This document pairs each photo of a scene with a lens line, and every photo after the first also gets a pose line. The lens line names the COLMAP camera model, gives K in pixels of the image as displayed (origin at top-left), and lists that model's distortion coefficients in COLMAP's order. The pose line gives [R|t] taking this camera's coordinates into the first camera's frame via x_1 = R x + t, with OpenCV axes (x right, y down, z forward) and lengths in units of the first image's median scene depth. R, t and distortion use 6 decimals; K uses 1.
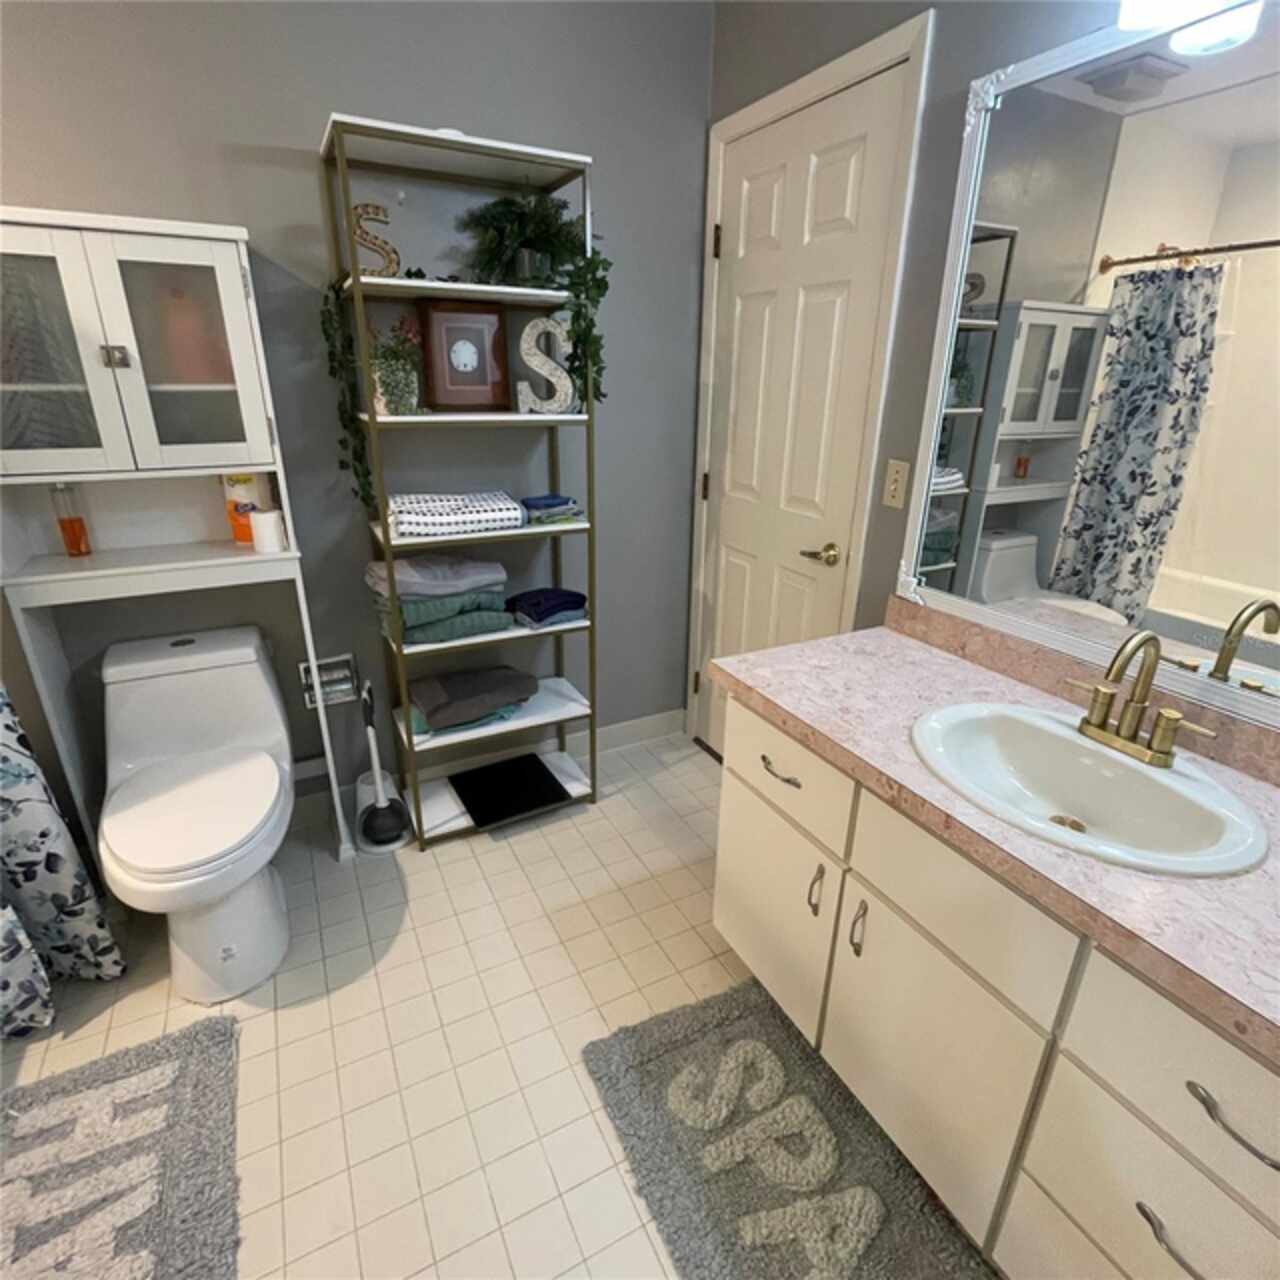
lens RADIAL K [[689.6, 0, 644.0], [0, 689.6, 640.8], [0, 0, 1]] dist [-0.007598, 0.000605]
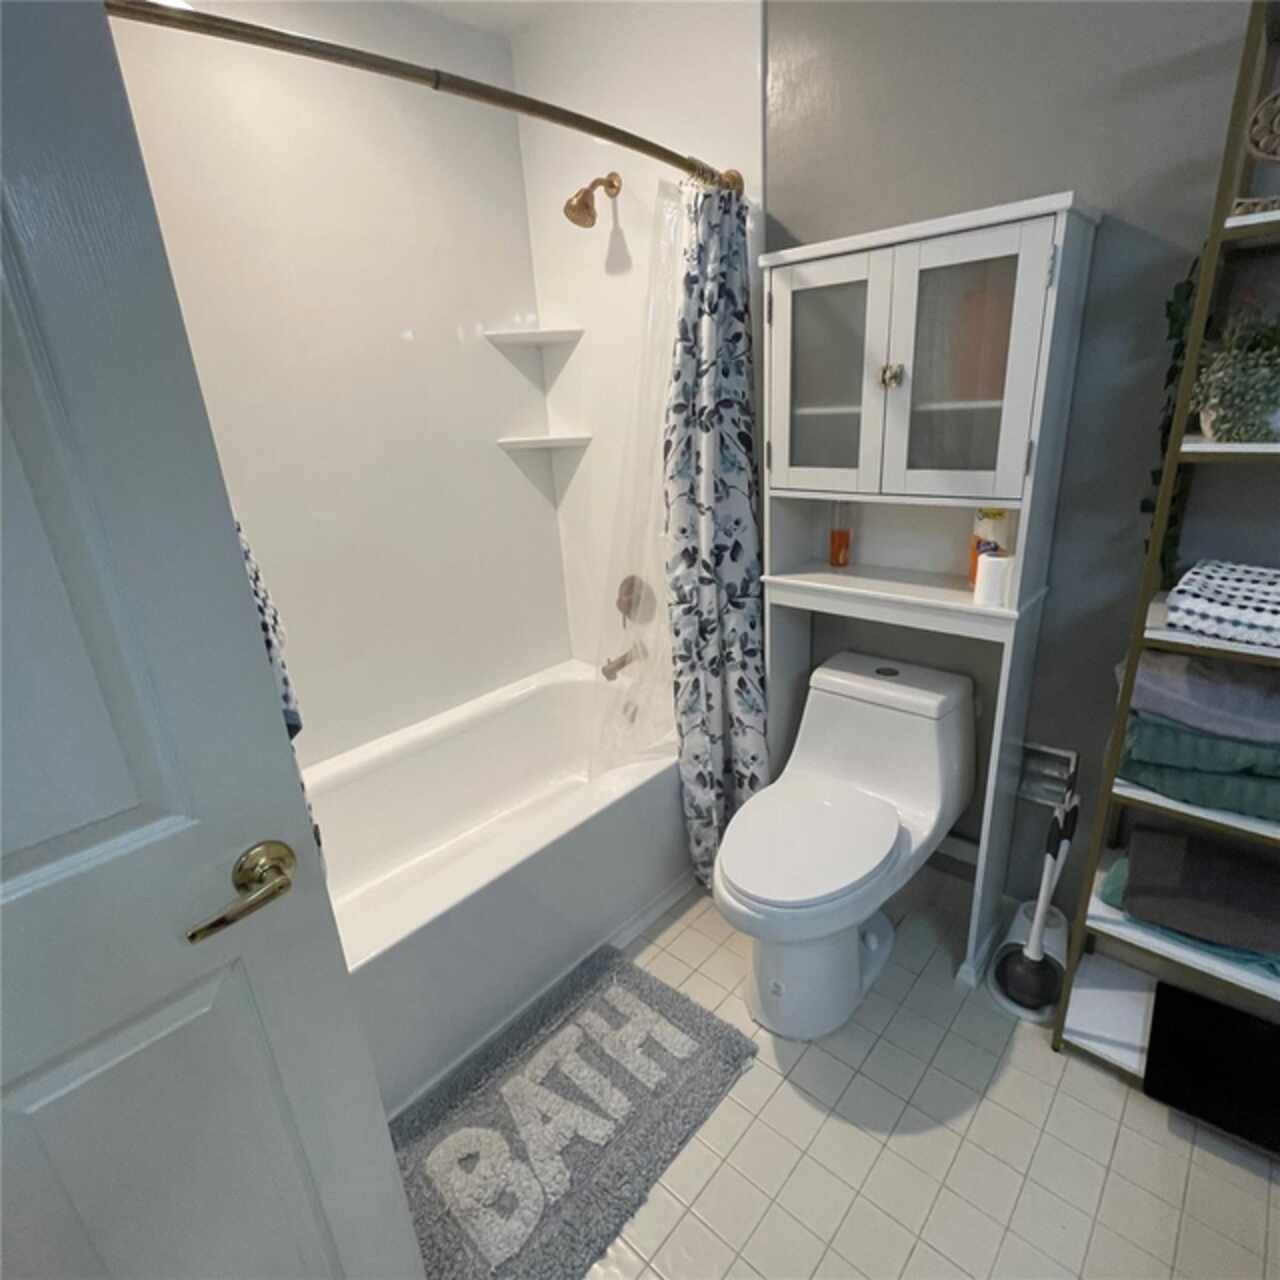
lens RADIAL K [[689.6, 0, 639.6], [0, 689.6, 640.8], [0, 0, 1]] dist [-0.007598, 0.000605]
pose [[0.342399, 0.281951, -0.896251, 0.057017], [-0.278813, 0.941433, 0.189648, -0.129279], [0.897232, 0.184951, 0.400958, 0.316411]]
